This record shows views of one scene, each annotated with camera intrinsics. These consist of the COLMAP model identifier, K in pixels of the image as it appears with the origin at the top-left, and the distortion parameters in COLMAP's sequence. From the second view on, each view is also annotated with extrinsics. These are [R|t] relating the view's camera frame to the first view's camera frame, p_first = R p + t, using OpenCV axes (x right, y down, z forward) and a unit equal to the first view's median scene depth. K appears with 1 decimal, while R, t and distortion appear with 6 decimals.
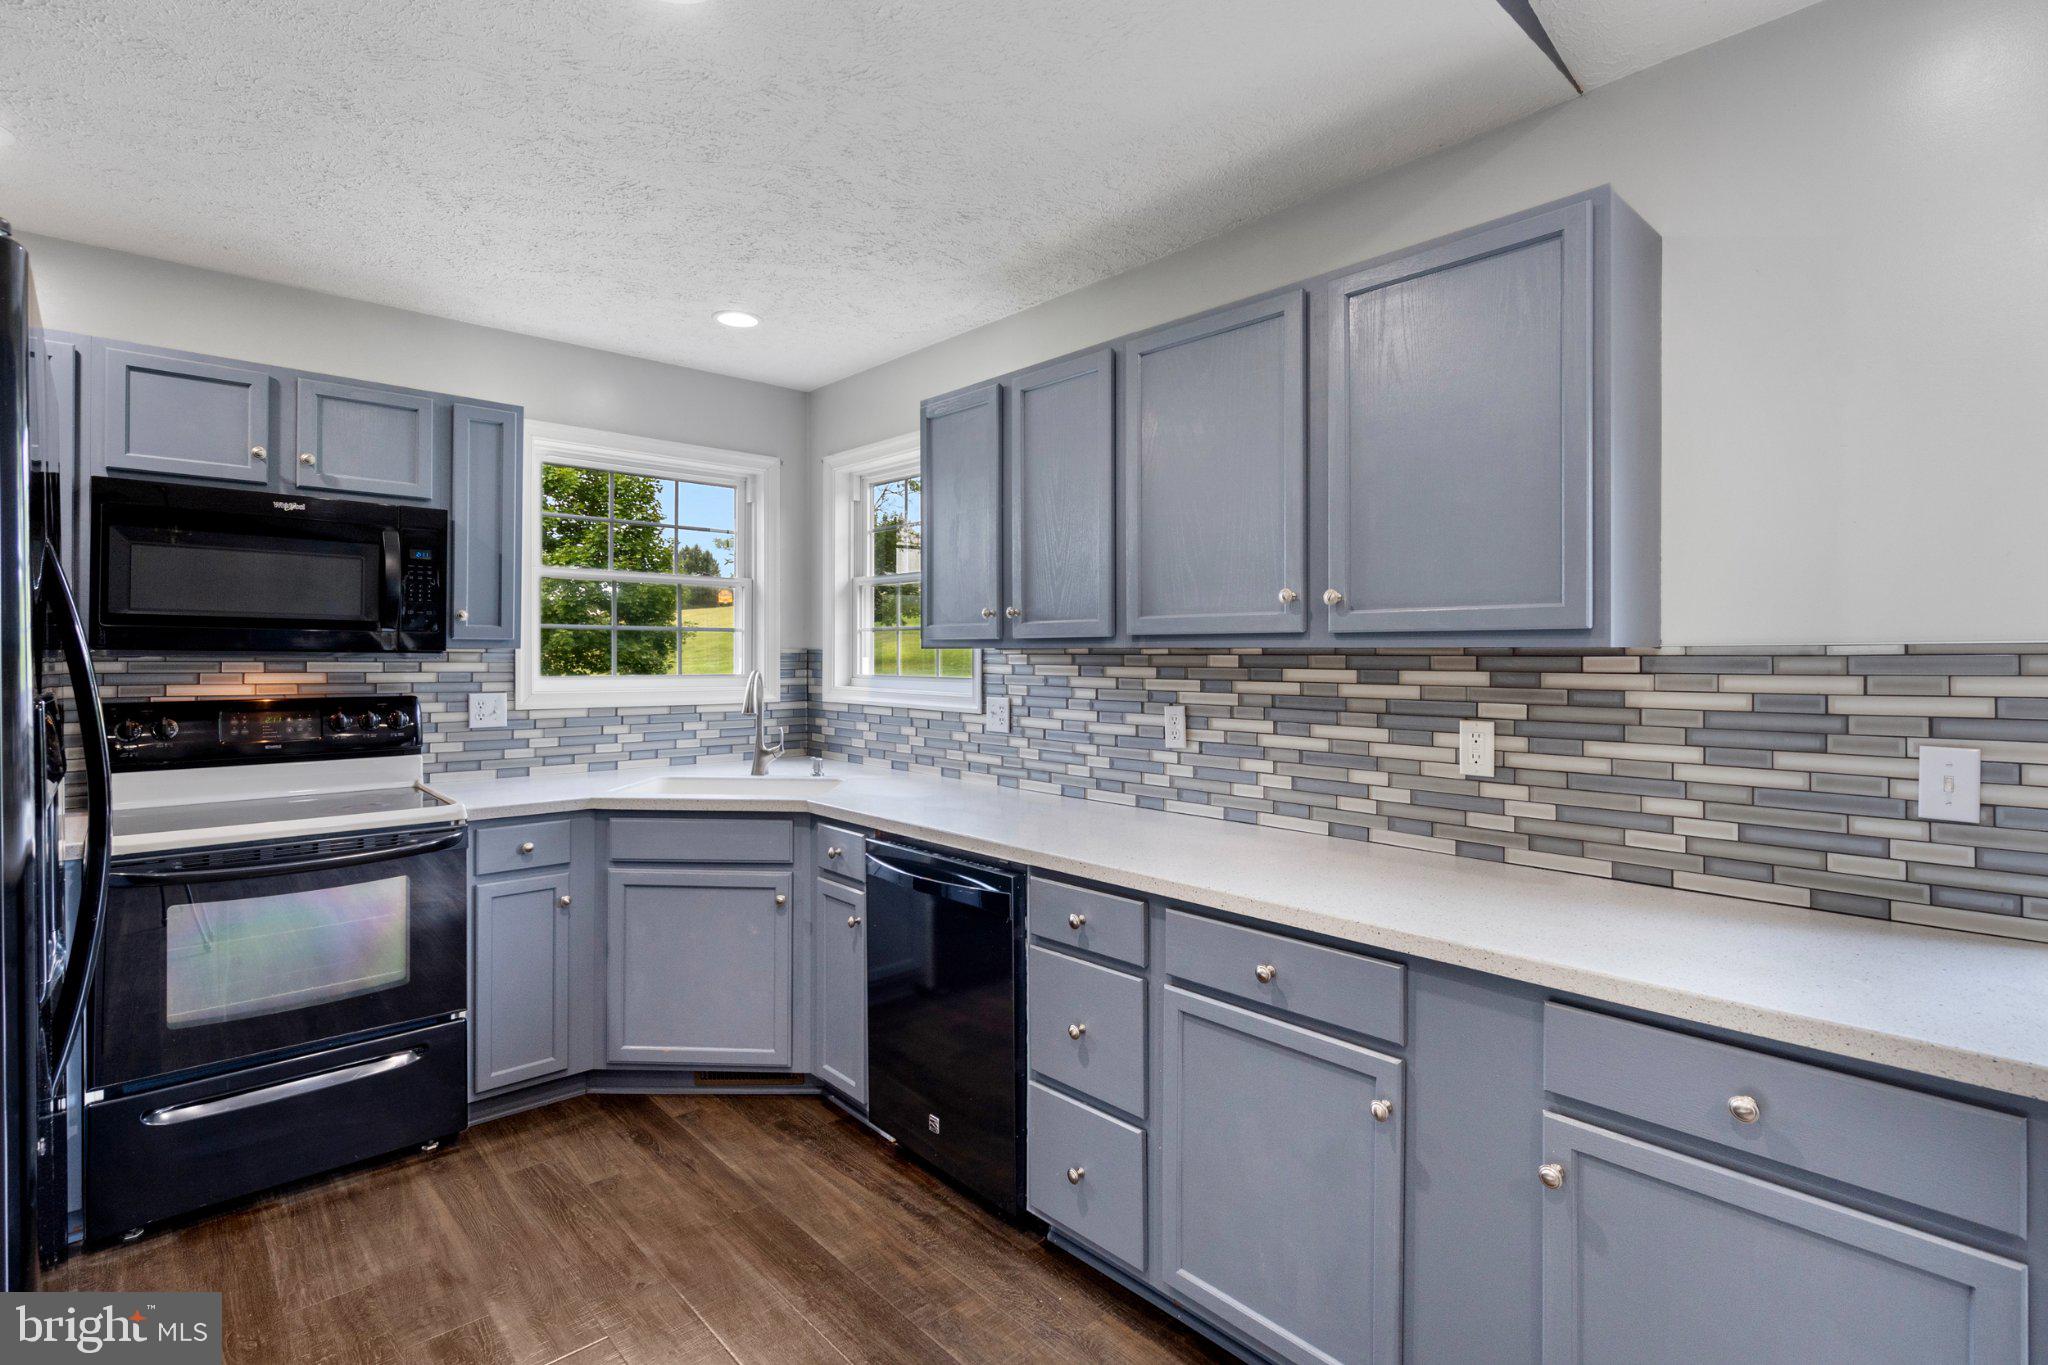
lens RADIAL K [[992.0, 0, 1022.8], [0, 992.0, 656.3], [0, 0, 1]] dist [0.002350, 0.000377]
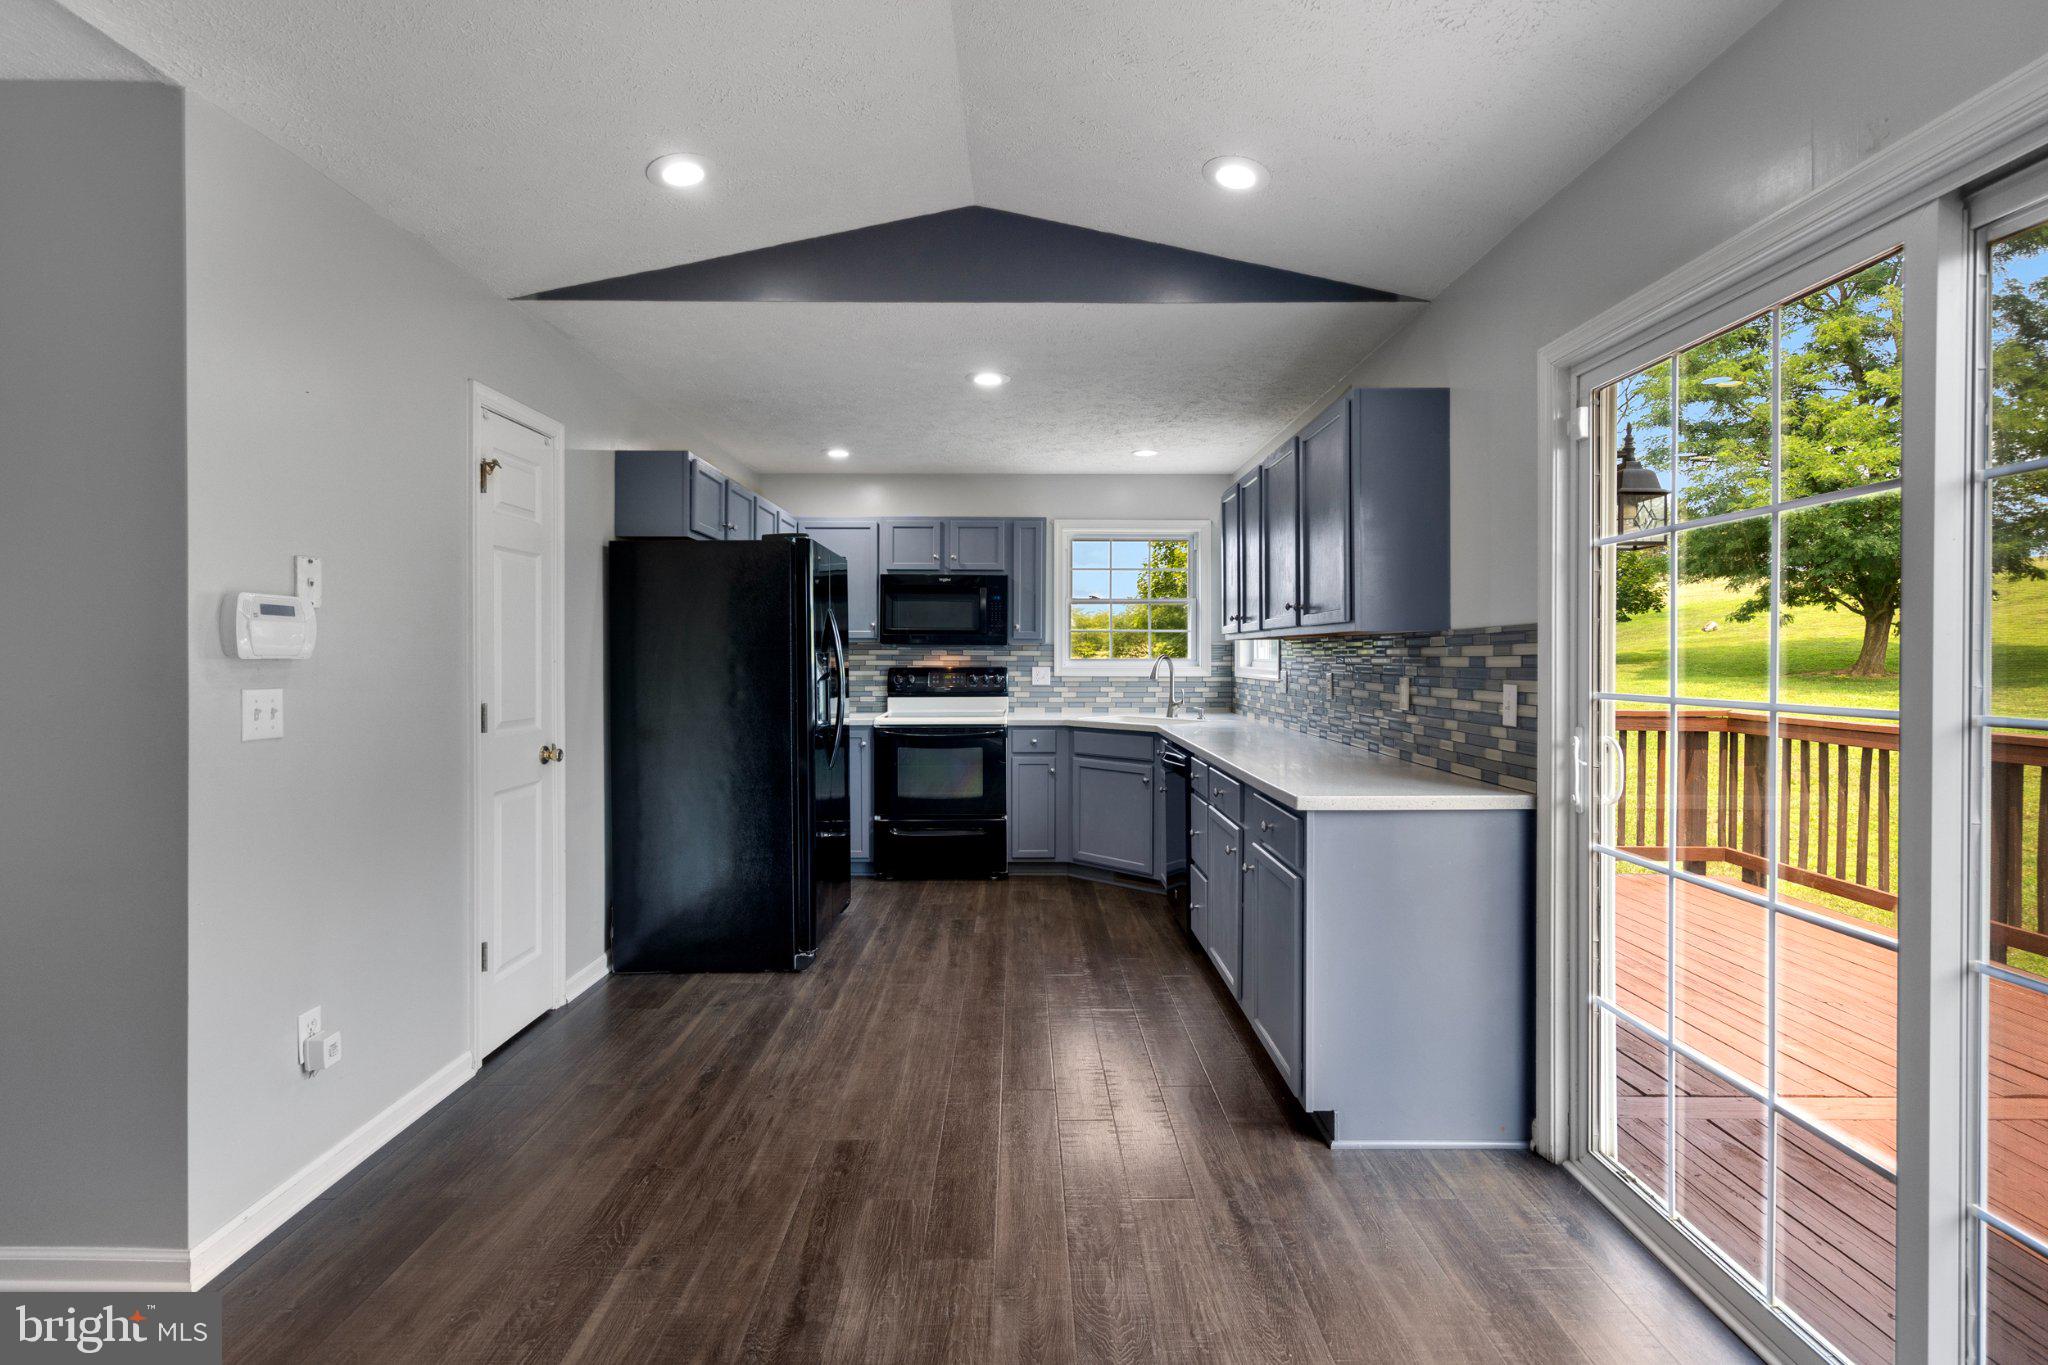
lens RADIAL K [[957.6, 0, 1018.2], [0, 957.6, 659.8], [0, 0, 1]] dist [-0.003209, -0.000374]
pose [[0.740051, -0.000410, -0.672550, 0.757935], [0.001978, 0.999997, 0.001568, 0.023362], [0.672547, -0.002490, 0.740050, -0.442677]]
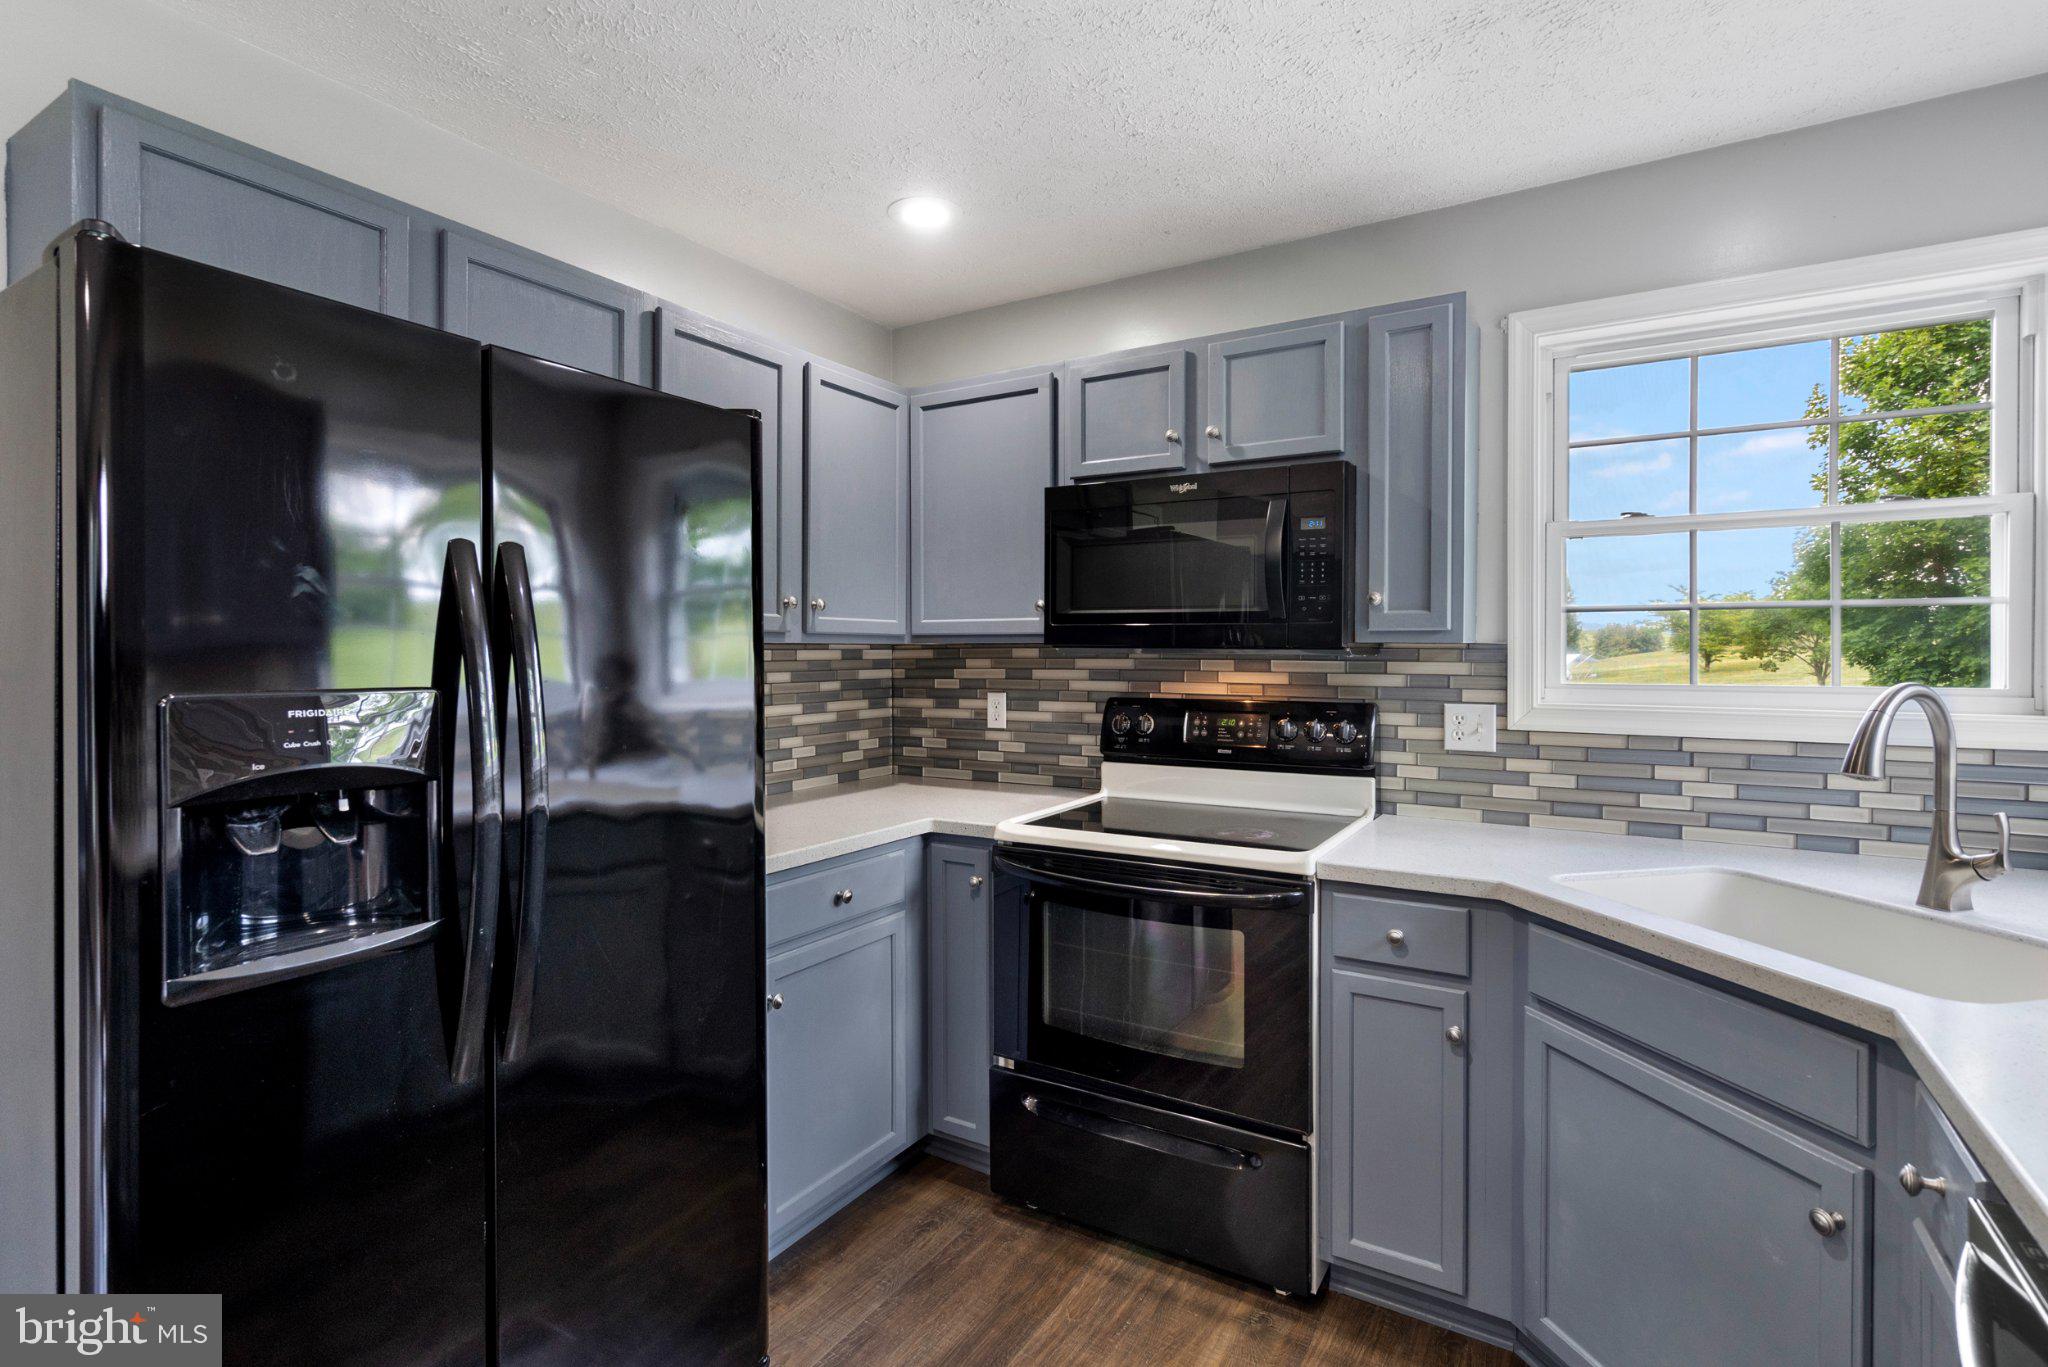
lens RADIAL K [[957.6, 0, 1018.2], [0, 957.6, 660.8], [0, 0, 1]] dist [-0.003209, -0.000374]
pose [[0.273632, 0.004791, -0.961823, 0.054534], [0.000369, 0.999987, 0.005086, 0.001757], [0.961834, -0.001747, 0.273626, 0.557345]]
